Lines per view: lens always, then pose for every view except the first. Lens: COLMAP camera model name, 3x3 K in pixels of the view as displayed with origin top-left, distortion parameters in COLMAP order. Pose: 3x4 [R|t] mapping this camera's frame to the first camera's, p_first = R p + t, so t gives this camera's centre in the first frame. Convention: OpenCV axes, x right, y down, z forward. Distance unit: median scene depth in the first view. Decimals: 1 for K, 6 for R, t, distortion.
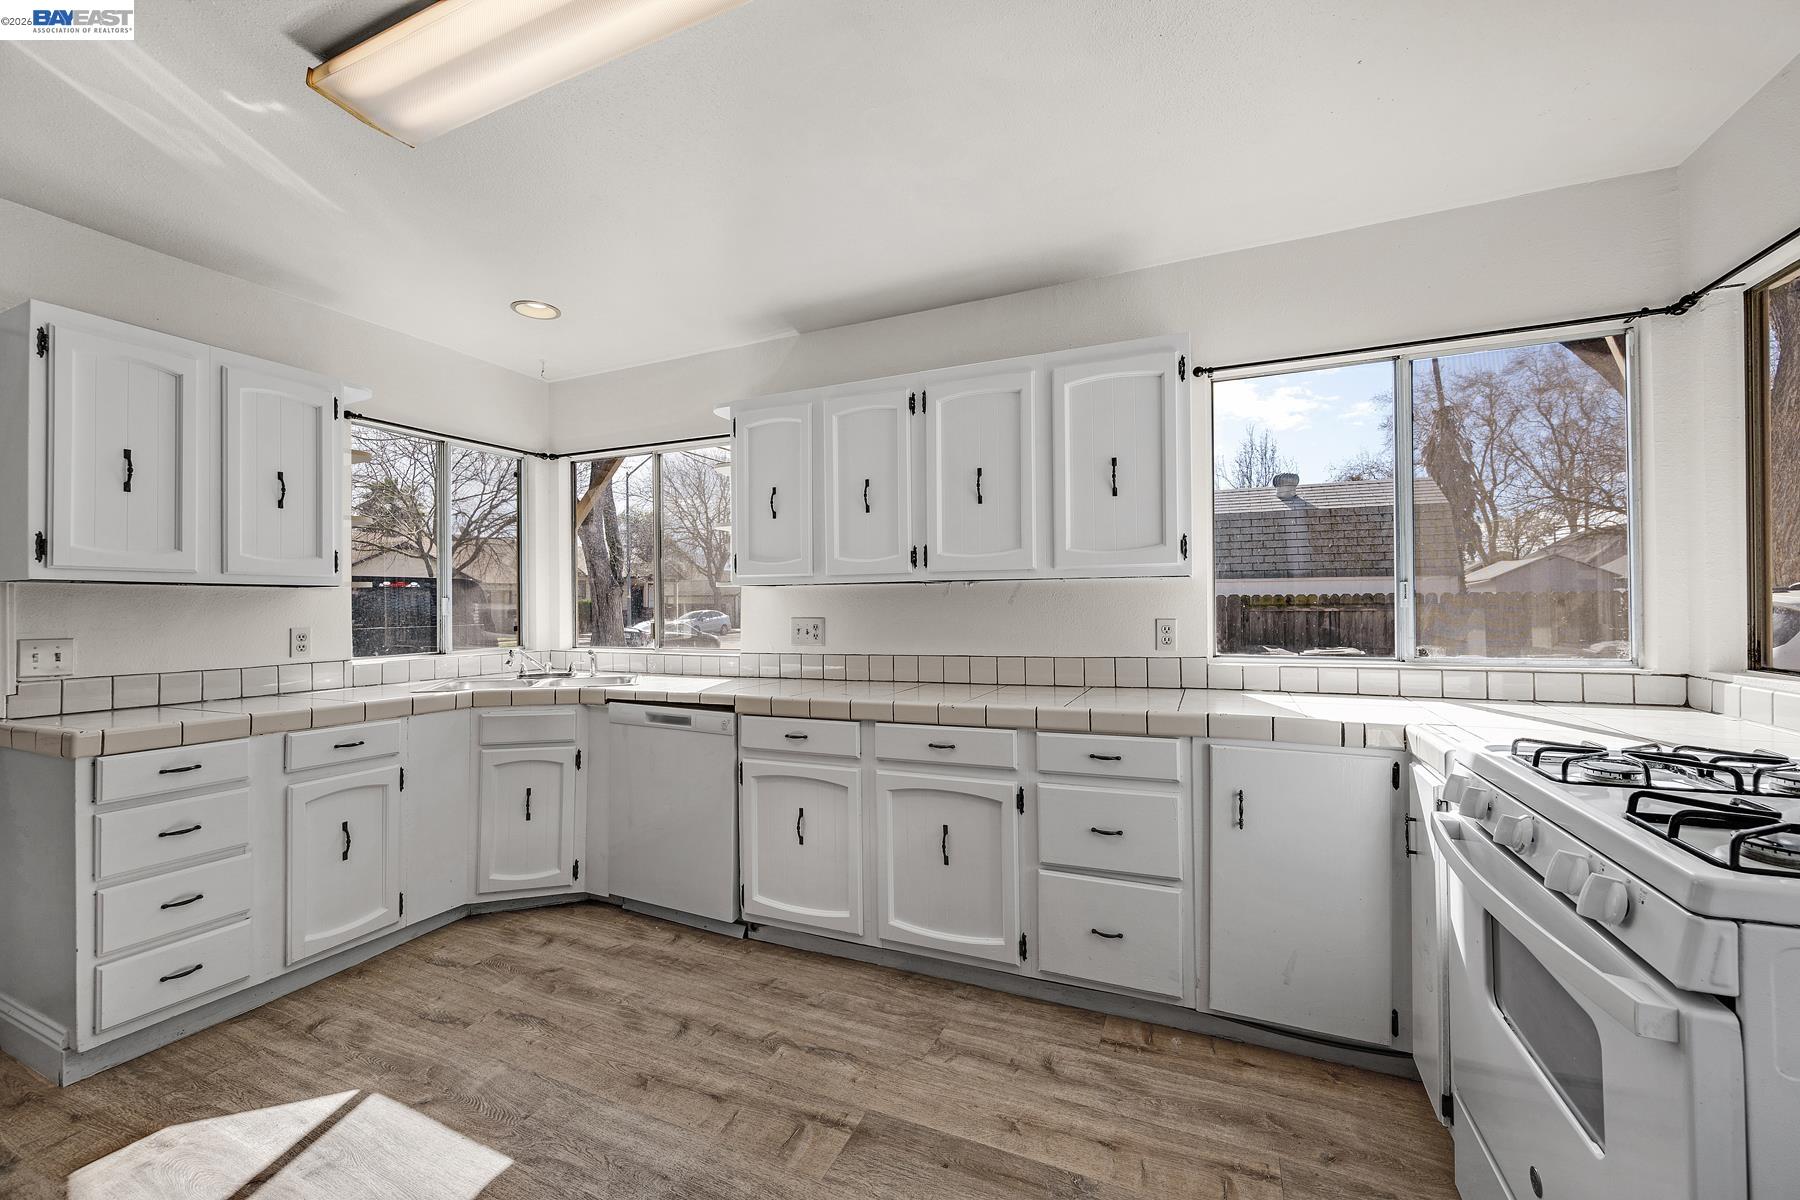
lens RADIAL K [[716.8, 0, 904.1], [0, 716.8, 589.4], [0, 0, 1]] dist [0.007785, -0.002256]
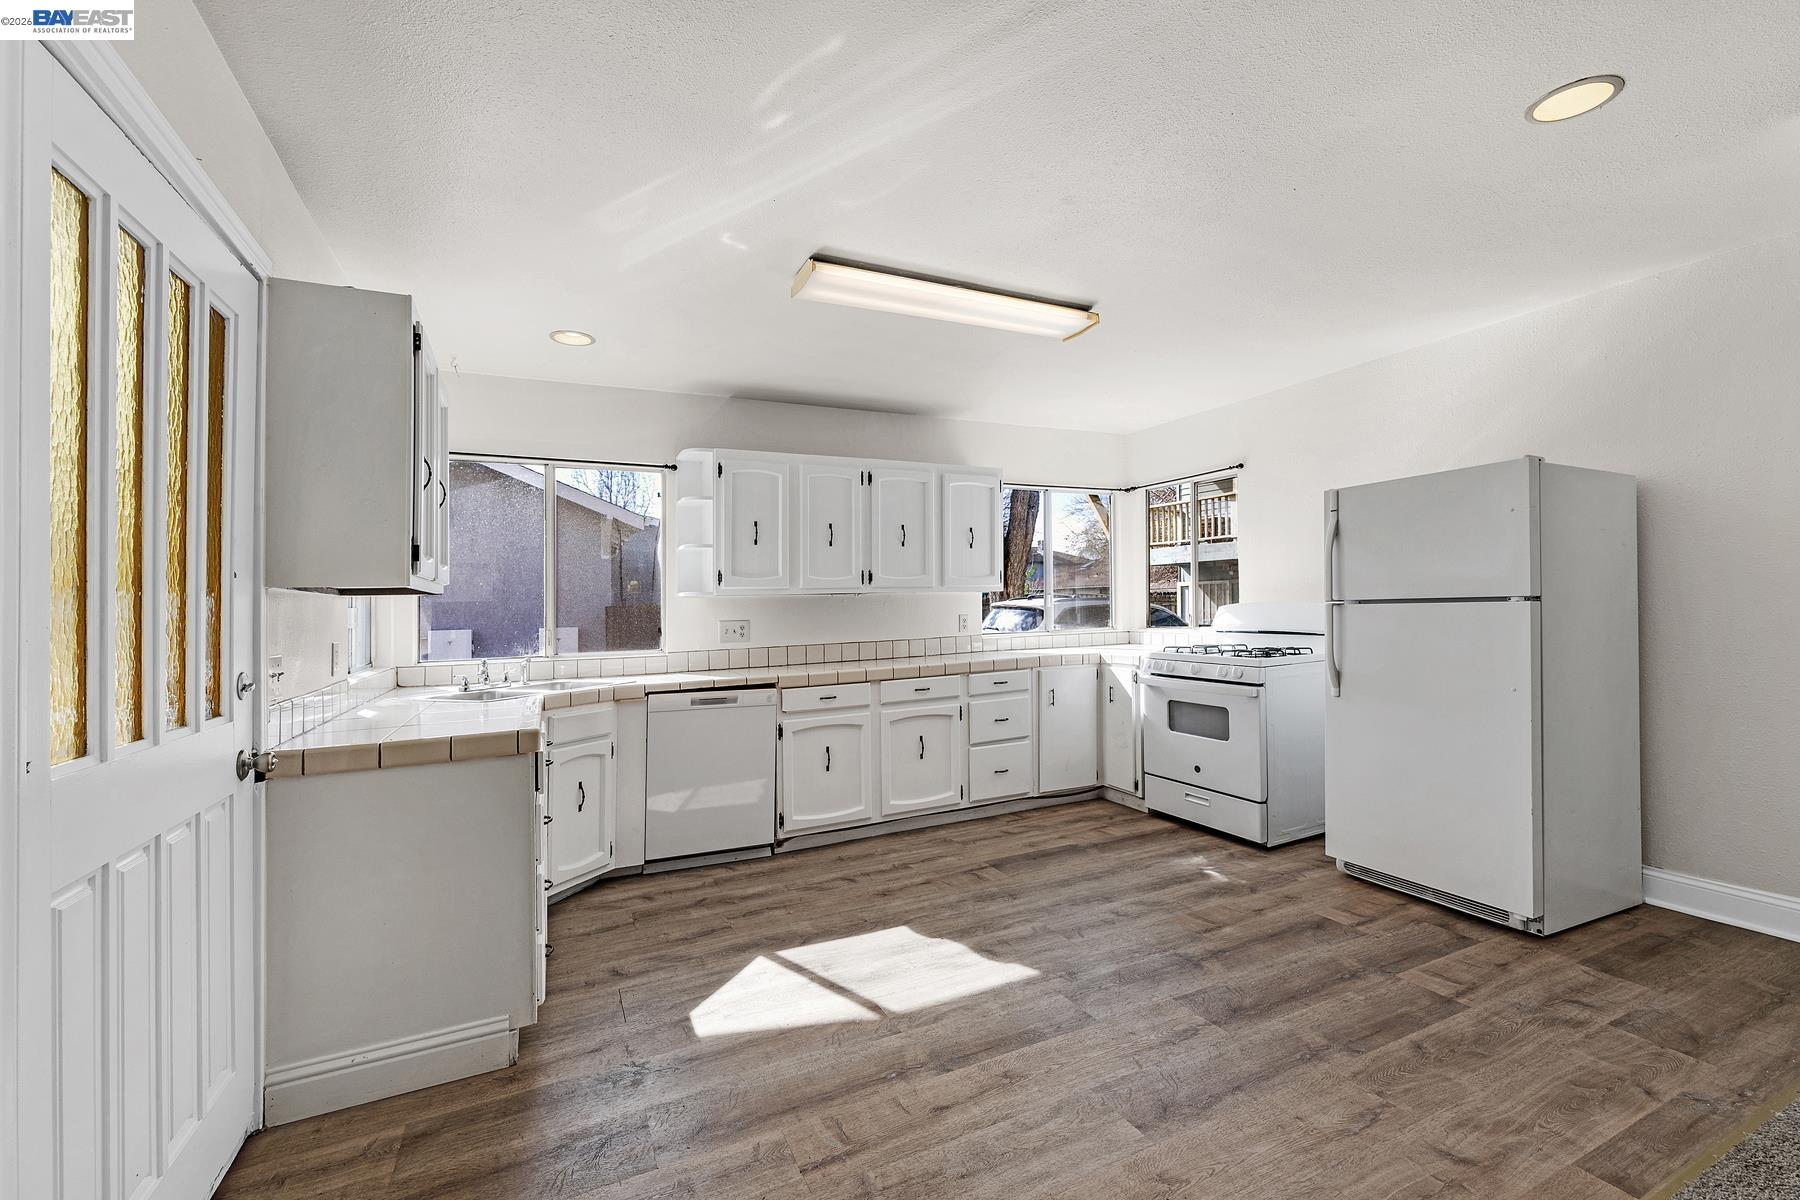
lens RADIAL K [[754.1, 0, 906.1], [0, 754.1, 587.8], [0, 0, 1]] dist [0.011463, -0.000366]
pose [[0.646575, 0.011492, 0.762764, -1.329277], [-0.001005, 0.999898, -0.014212, 0.000705], [-0.762850, 0.008423, 0.646521, -0.139065]]
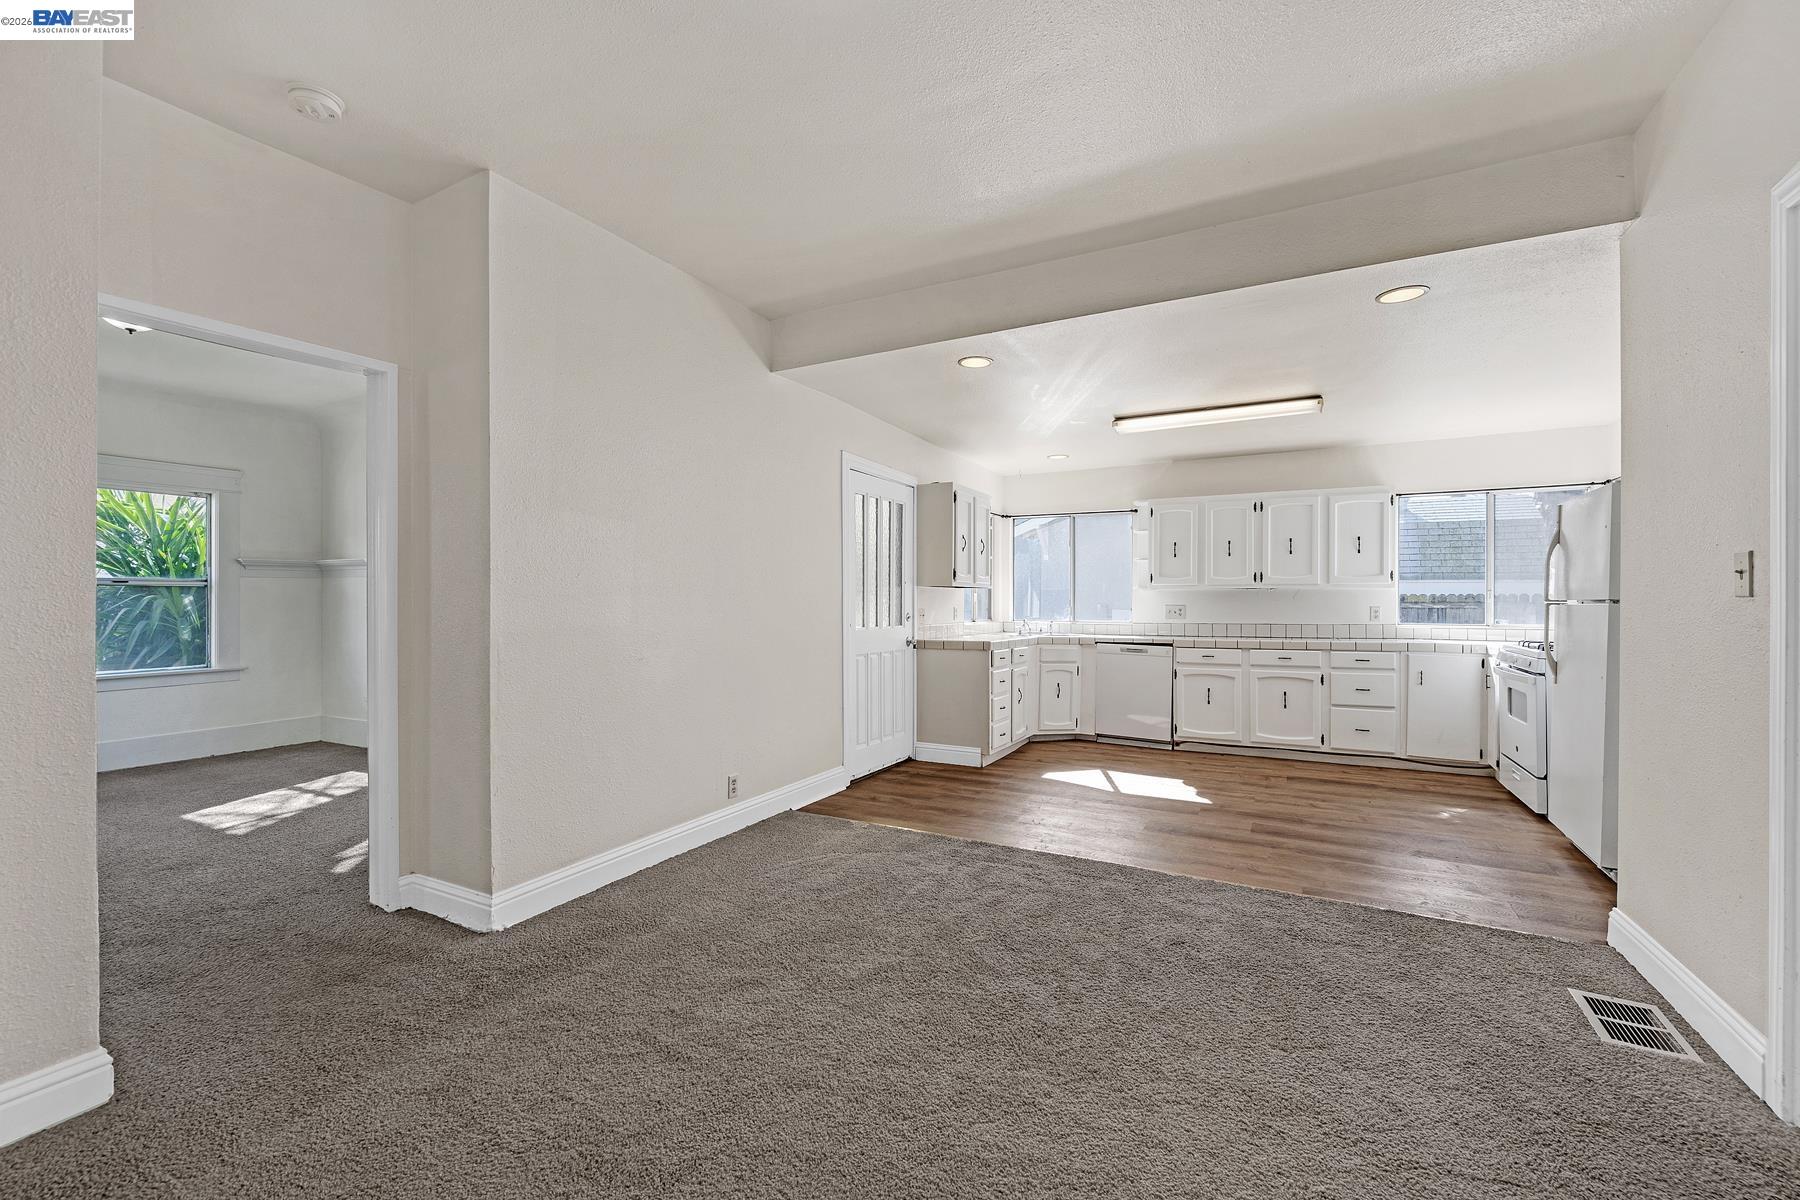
lens RADIAL K [[754.1, 0, 911.6], [0, 754.1, 586.6], [0, 0, 1]] dist [0.011463, -0.000366]
pose [[0.998134, 0.010058, -0.060228, -1.019784], [-0.009702, 0.999934, 0.006210, -0.023504], [0.060287, -0.005614, 0.998165, -1.559938]]
